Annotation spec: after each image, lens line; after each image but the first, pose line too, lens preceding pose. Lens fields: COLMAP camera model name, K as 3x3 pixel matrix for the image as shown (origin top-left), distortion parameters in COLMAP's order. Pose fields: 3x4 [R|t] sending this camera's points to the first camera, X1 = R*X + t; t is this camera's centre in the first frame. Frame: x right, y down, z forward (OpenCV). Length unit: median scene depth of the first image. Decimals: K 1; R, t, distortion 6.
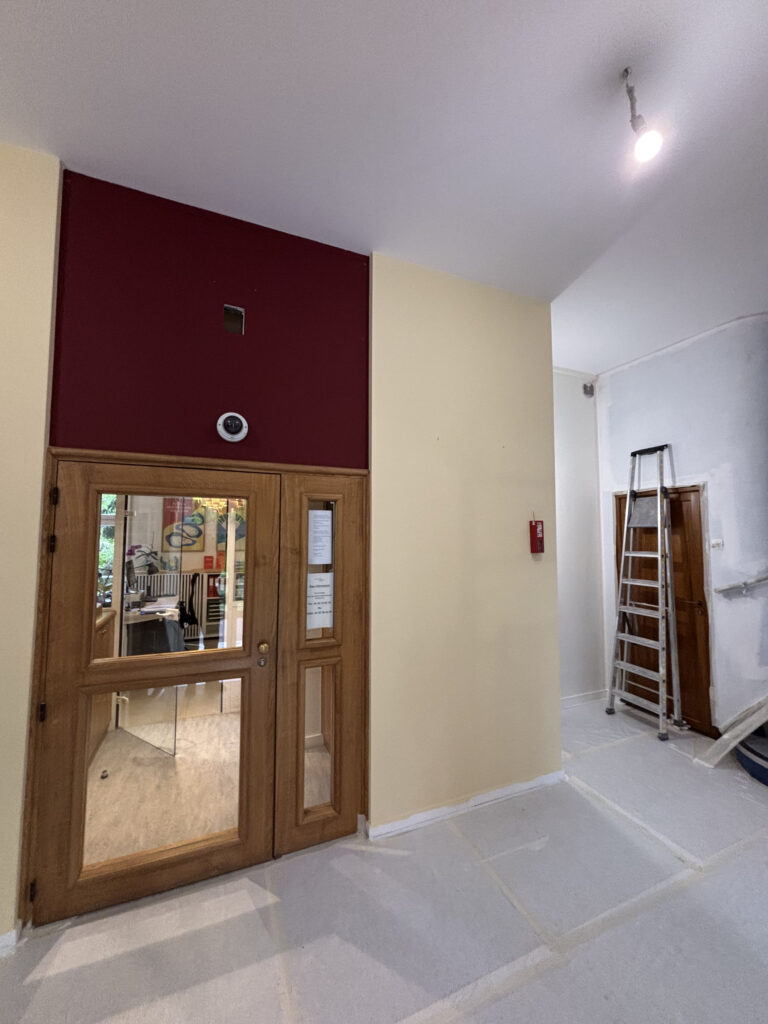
lens RADIAL K [[408.9, 0, 385.2], [0, 408.9, 512.8], [0, 0, 1]] dist [0.002218, -0.000083]
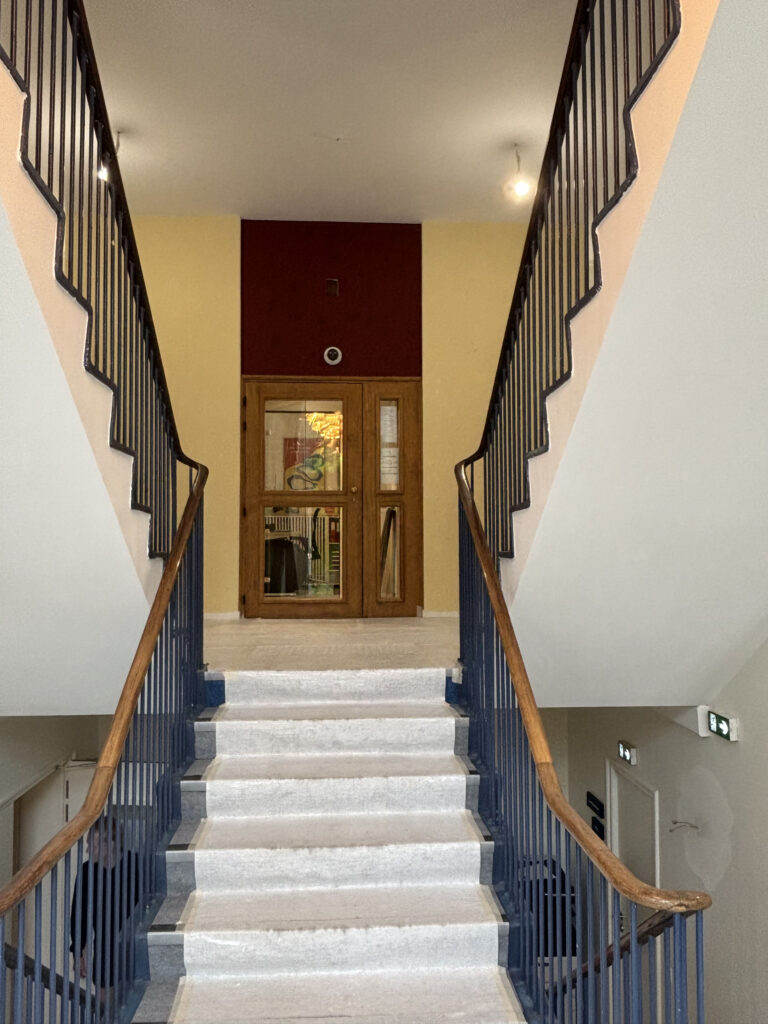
lens RADIAL K [[747.4, 0, 382.7], [0, 747.4, 511.8], [0, 0, 1]] dist [0.043821, 0.000214]
pose [[0.940044, -0.020447, -0.340440, 0.781897], [0.025888, 0.999599, 0.011449, 0.366496], [0.340070, -0.019576, 0.940196, -1.674072]]
